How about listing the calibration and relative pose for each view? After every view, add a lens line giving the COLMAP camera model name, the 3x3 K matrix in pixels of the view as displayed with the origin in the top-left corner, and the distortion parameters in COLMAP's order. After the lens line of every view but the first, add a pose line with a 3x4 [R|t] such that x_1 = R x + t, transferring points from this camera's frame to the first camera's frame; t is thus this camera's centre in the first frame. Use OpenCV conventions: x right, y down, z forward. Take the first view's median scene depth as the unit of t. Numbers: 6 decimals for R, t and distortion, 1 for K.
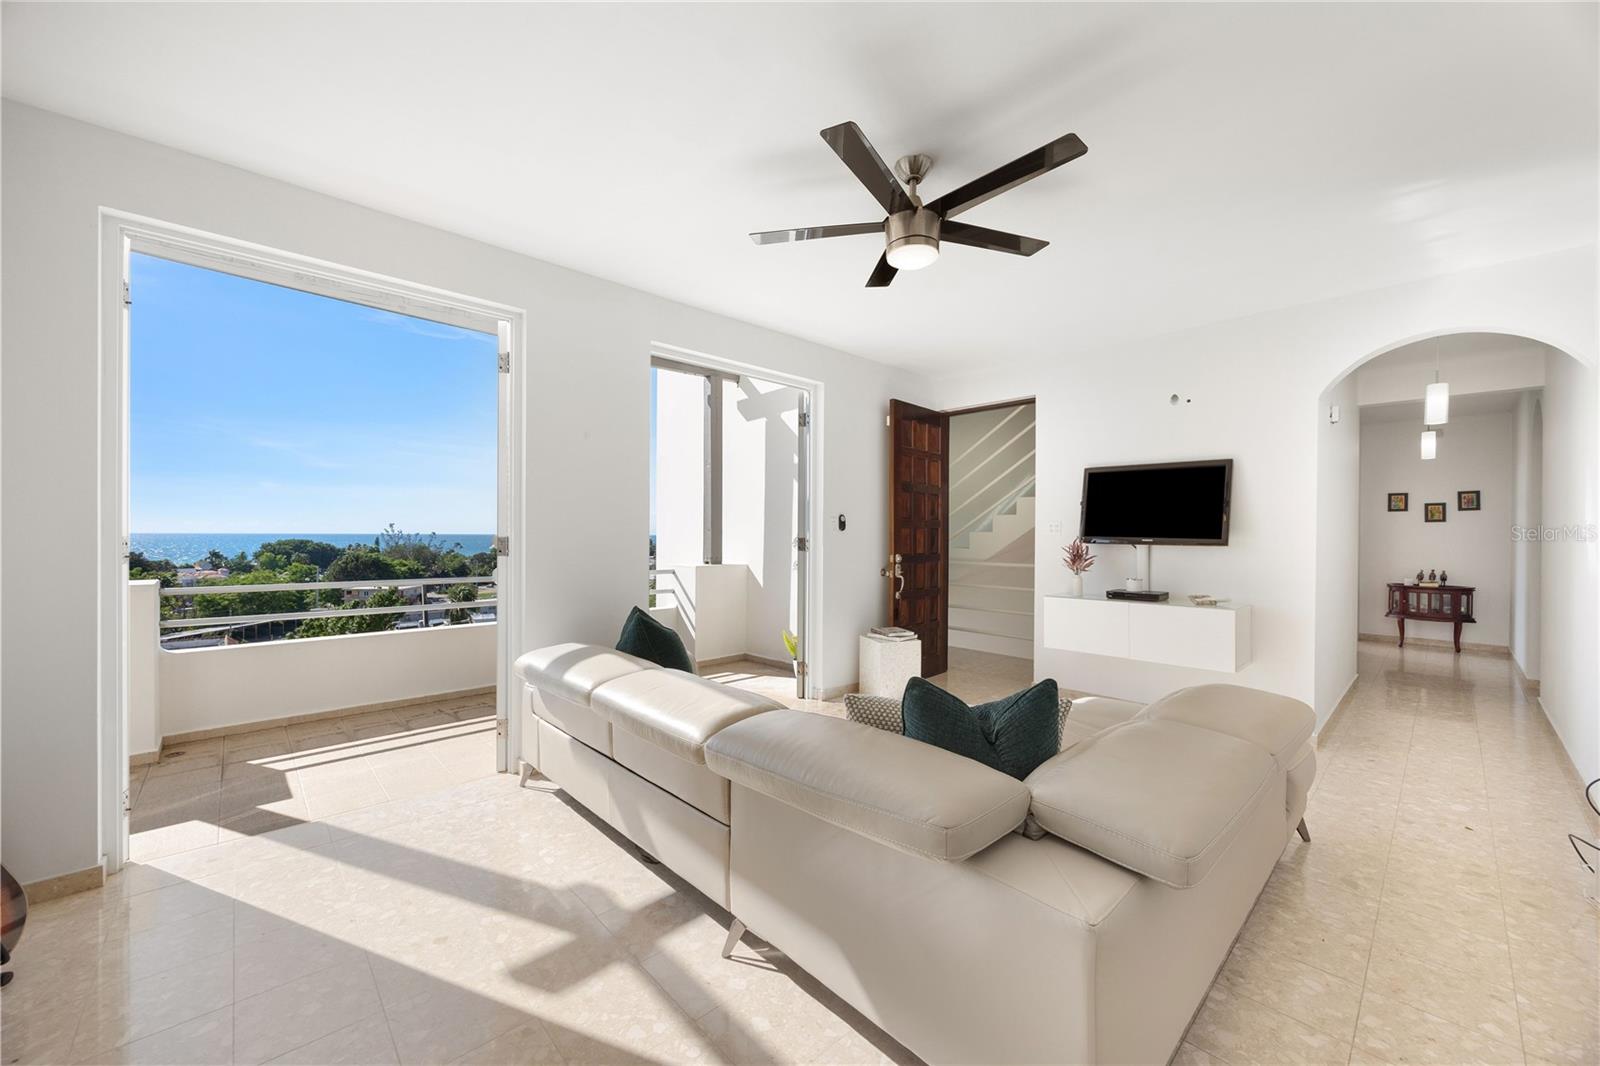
lens RADIAL K [[615.0, 0, 807.2], [0, 615.0, 534.2], [0, 0, 1]] dist [-0.002830, -0.000228]
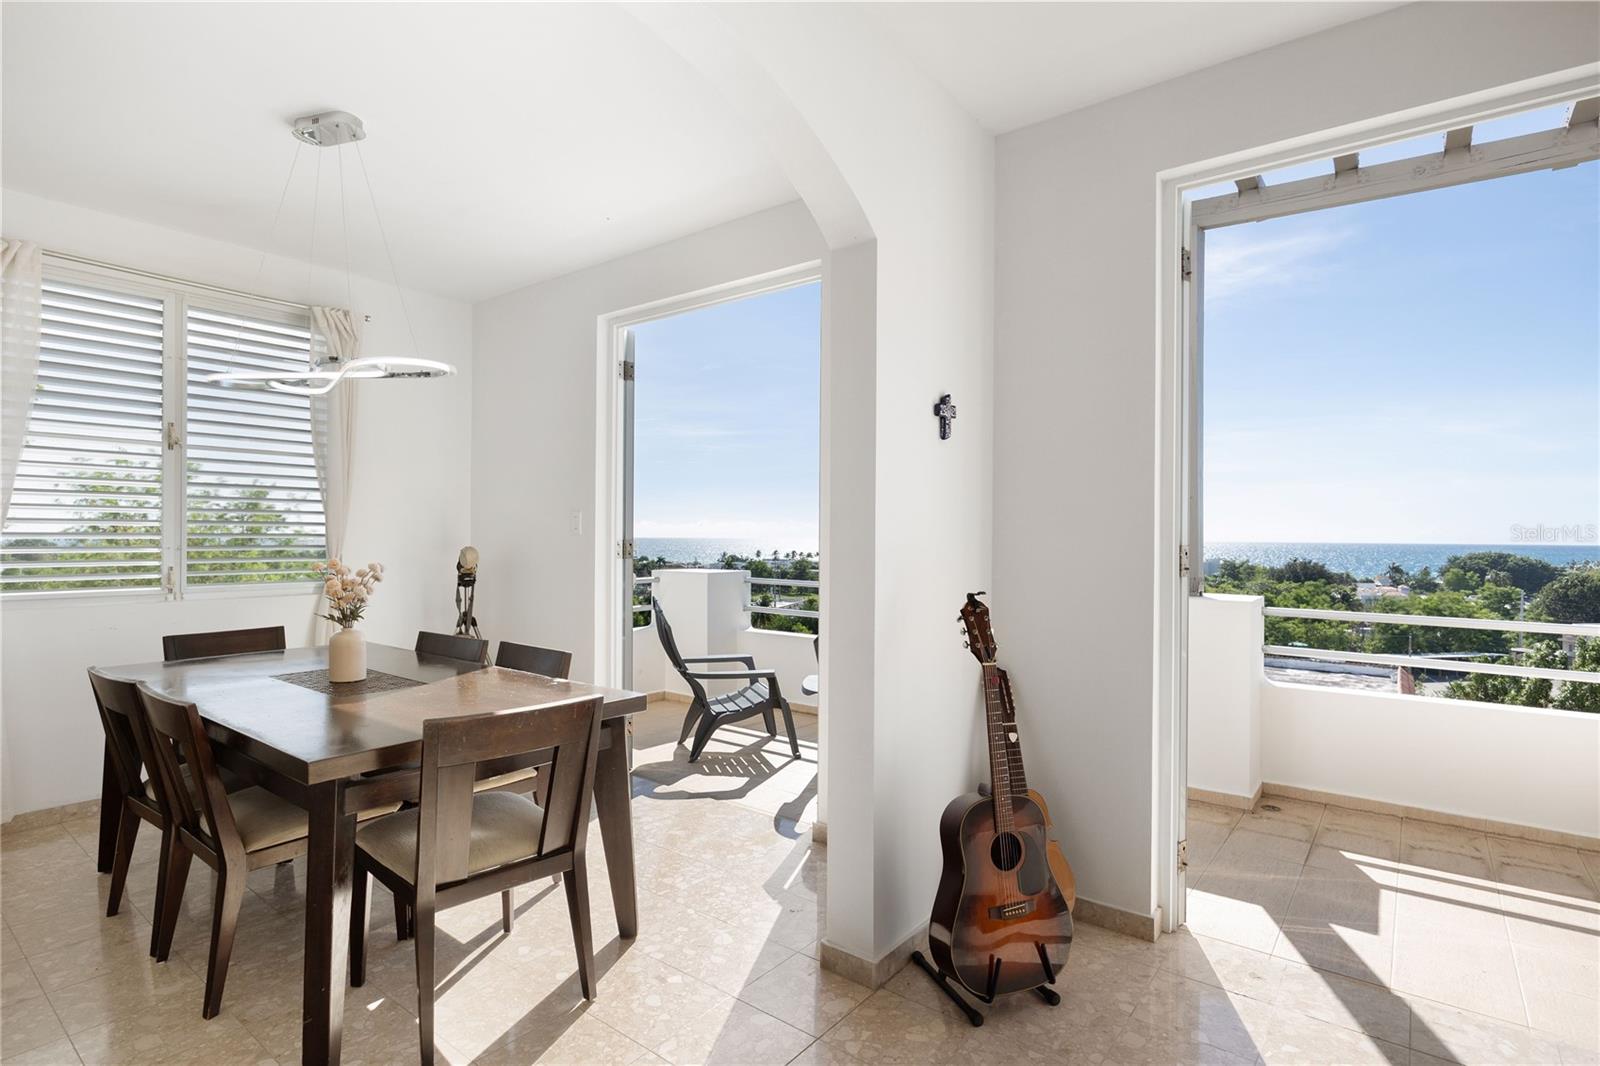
lens RADIAL K [[791.4, 0, 802.5], [0, 791.4, 538.1], [0, 0, 1]] dist [-0.004501, -0.002618]
pose [[0.148915, -0.000964, -0.988850, -0.050844], [-0.008035, 0.999965, -0.002185, 0.001287], [0.988817, 0.008271, 0.148902, 0.154346]]
